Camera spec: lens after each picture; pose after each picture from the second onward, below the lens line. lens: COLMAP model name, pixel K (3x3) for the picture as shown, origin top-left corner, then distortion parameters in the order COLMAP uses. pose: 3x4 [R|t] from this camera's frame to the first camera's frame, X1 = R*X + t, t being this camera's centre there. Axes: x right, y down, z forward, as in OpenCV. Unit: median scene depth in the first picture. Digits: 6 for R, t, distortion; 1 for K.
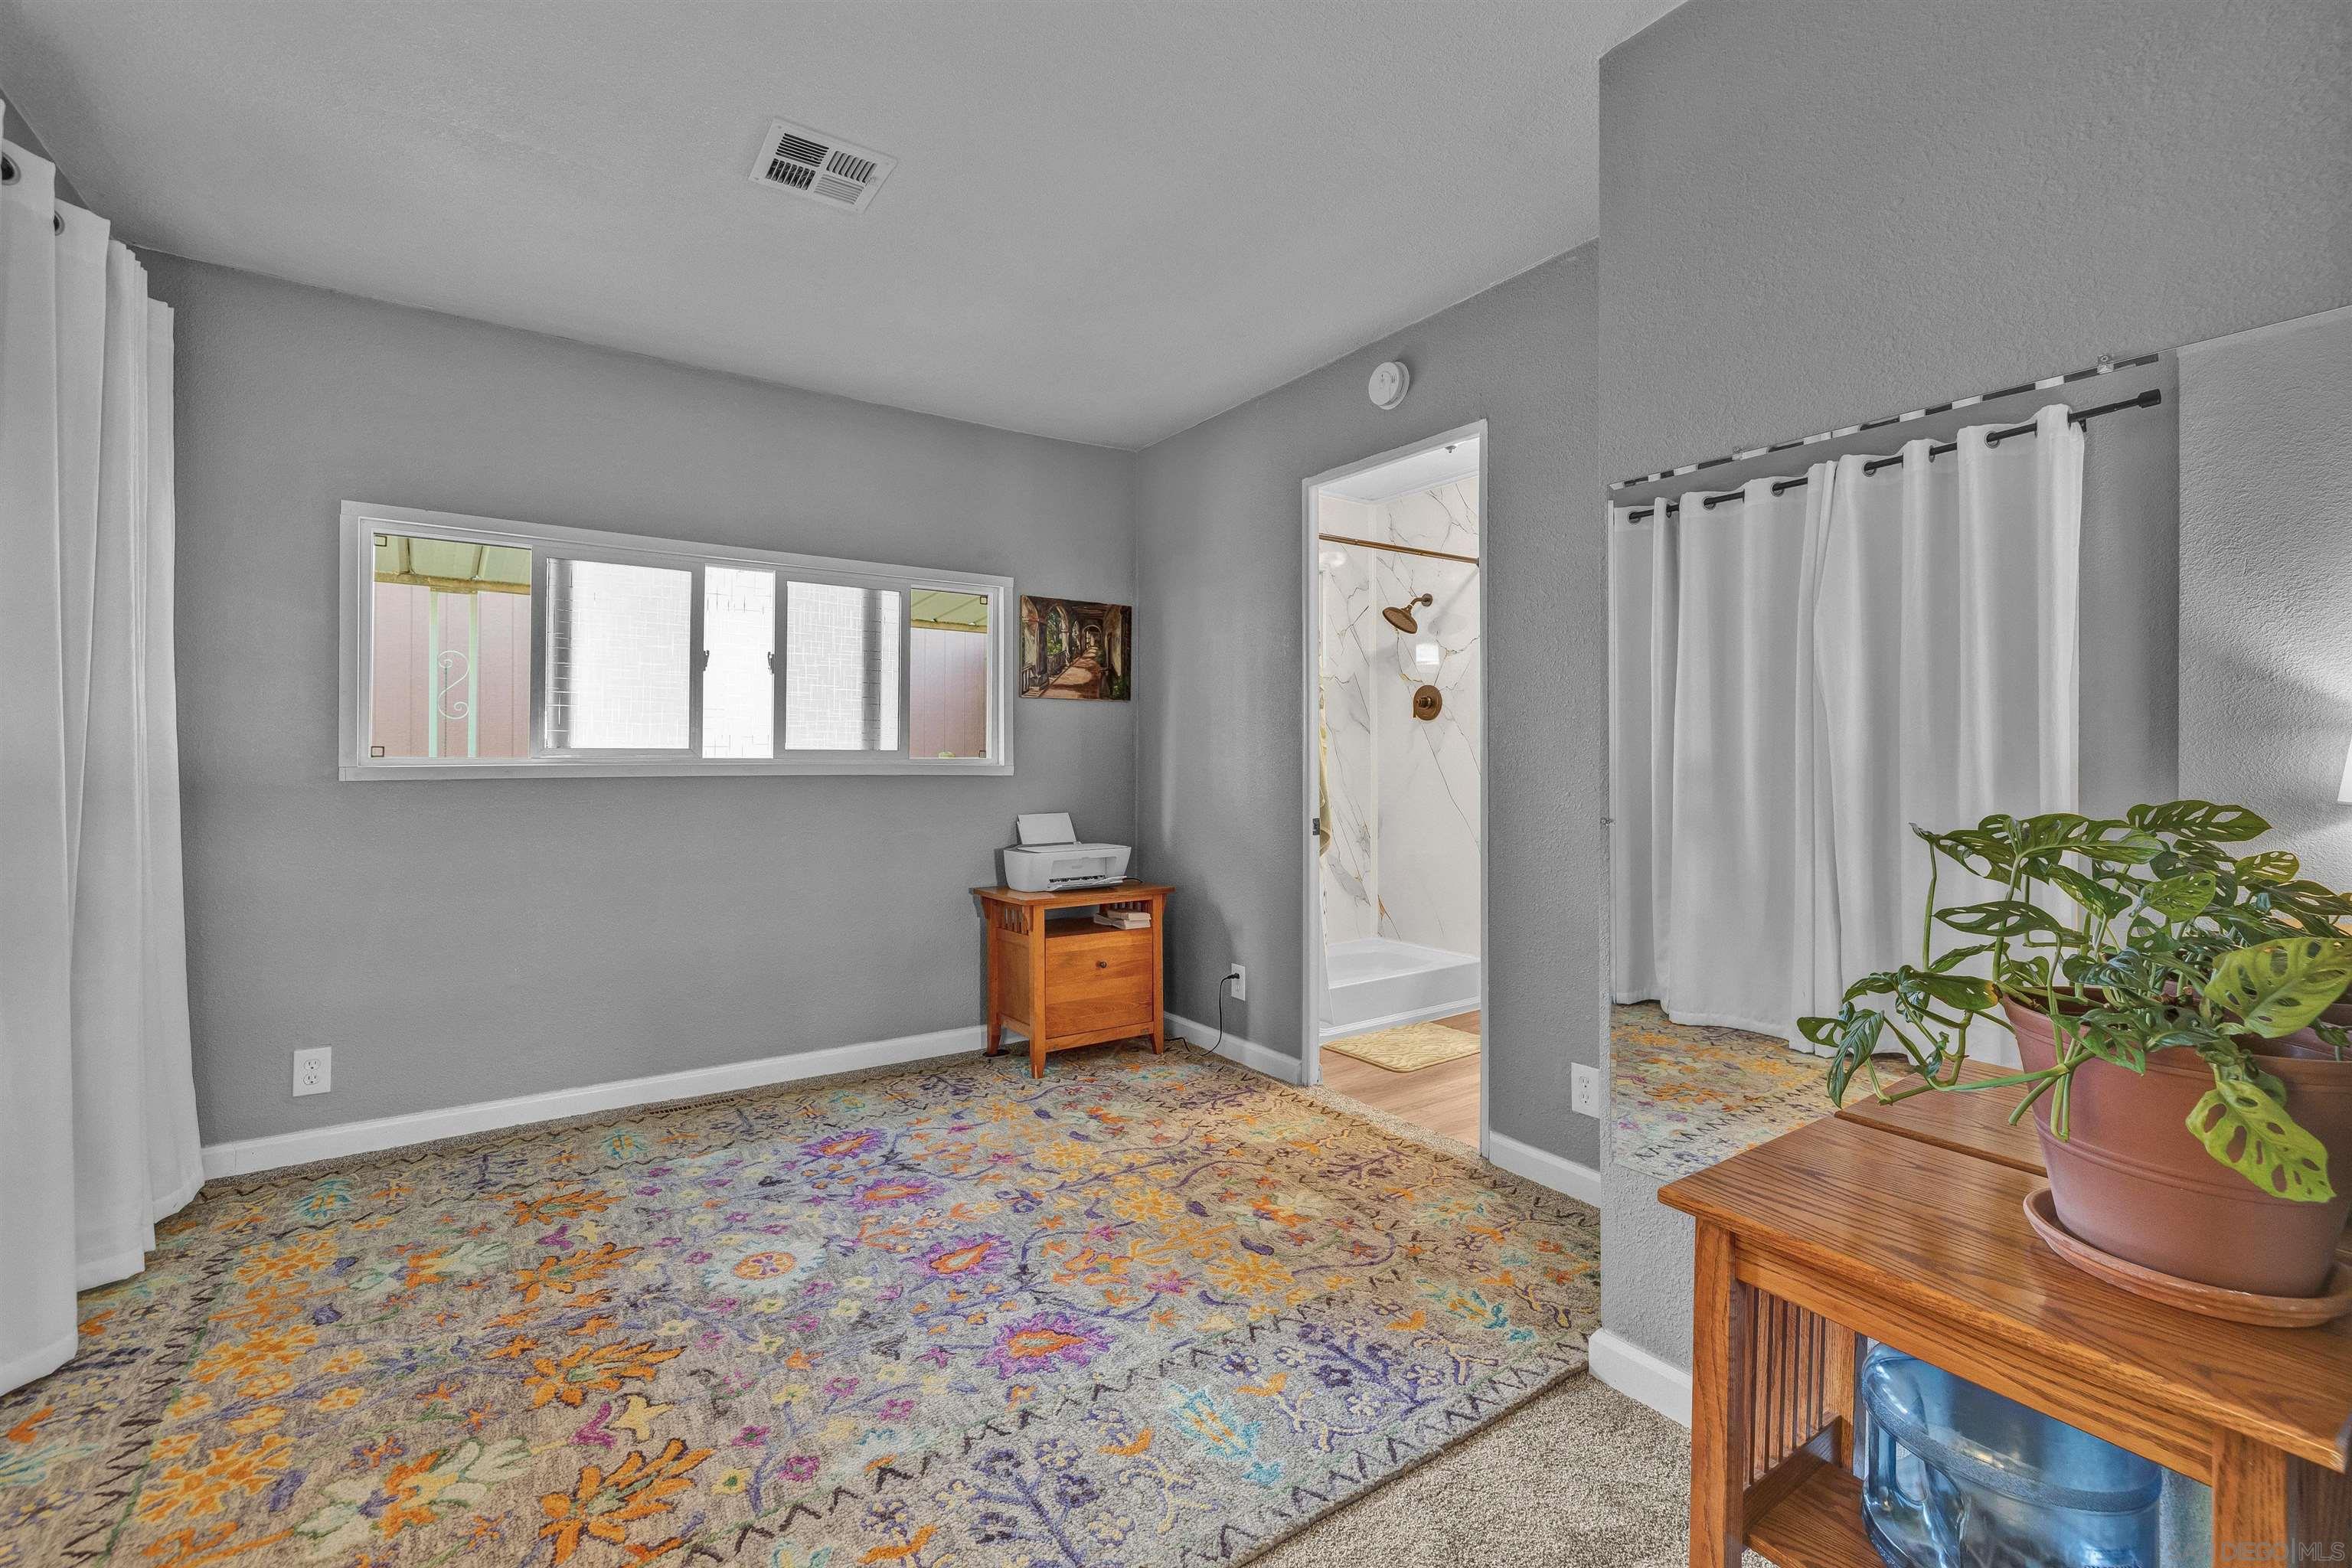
lens RADIAL K [[993.5, 0, 1181.9], [0, 993.5, 742.9], [0, 0, 1]] dist [0.000807, -0.000048]
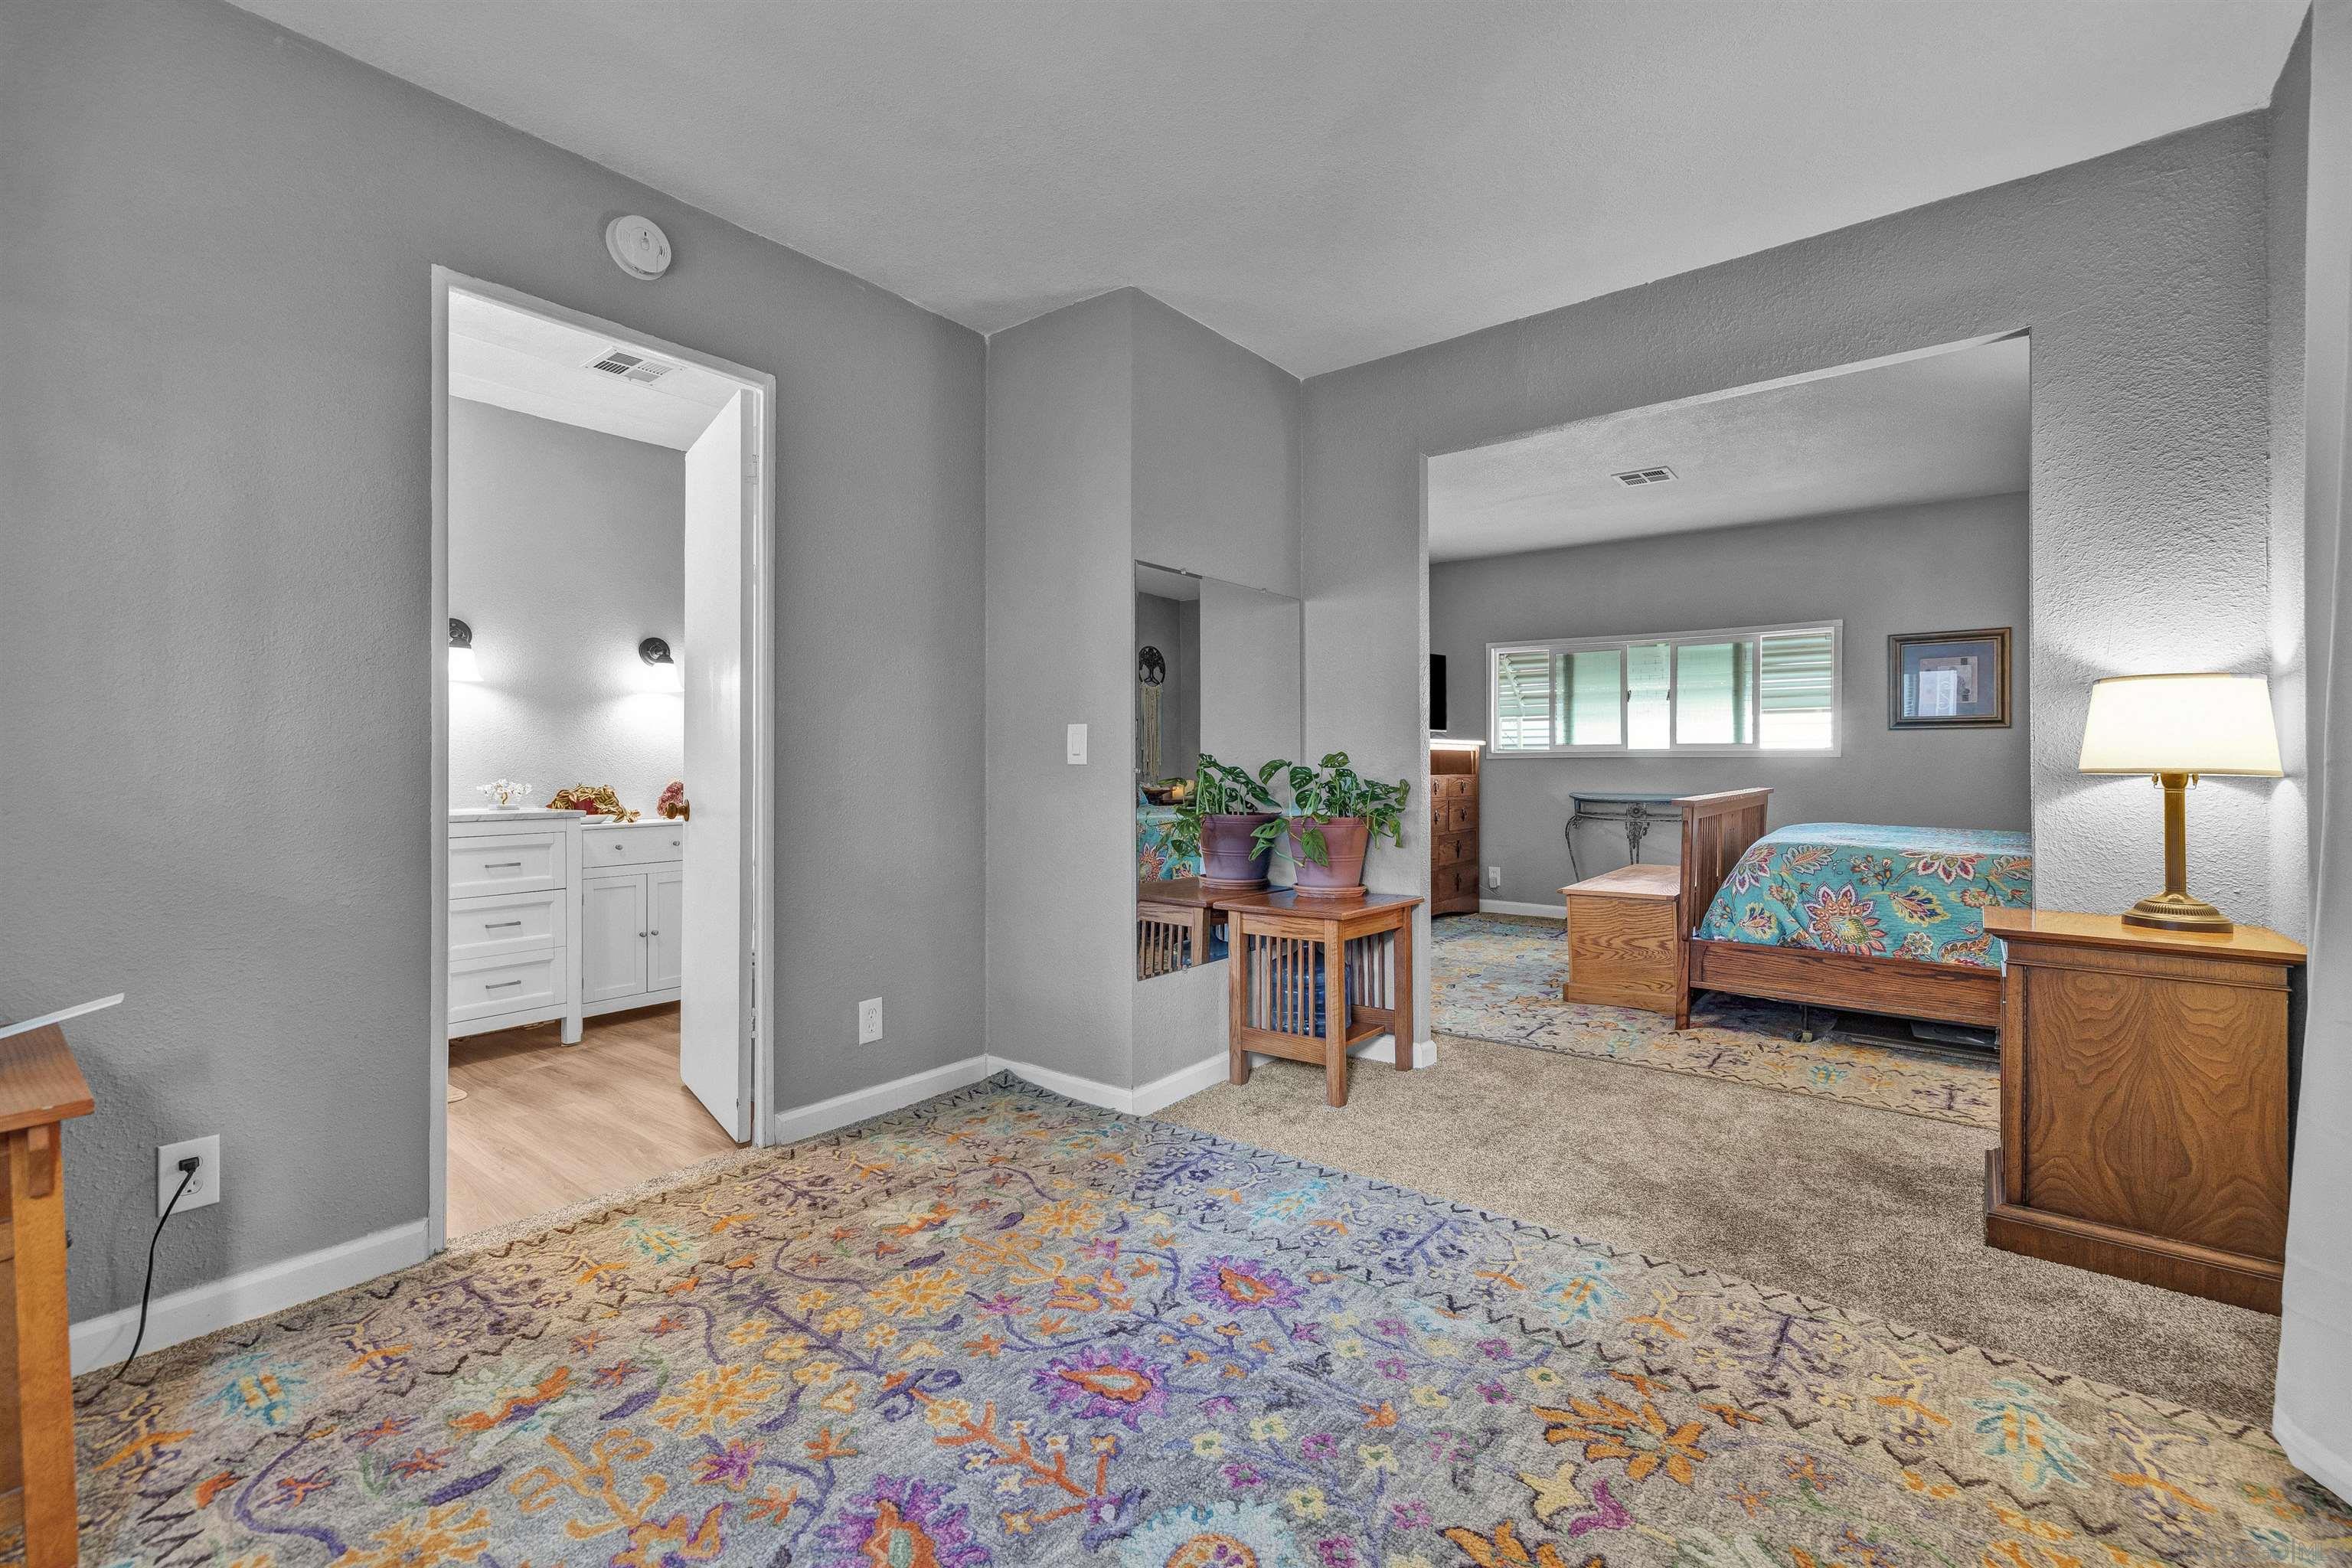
lens RADIAL K [[993.5, 0, 1176.3], [0, 993.5, 770.2], [0, 0, 1]] dist [0.000807, -0.000048]
pose [[-0.282736, -0.005415, 0.959183, -0.960188], [-0.011169, 0.999935, 0.002353, 0.062296], [-0.959133, -0.010048, -0.282778, 1.188366]]
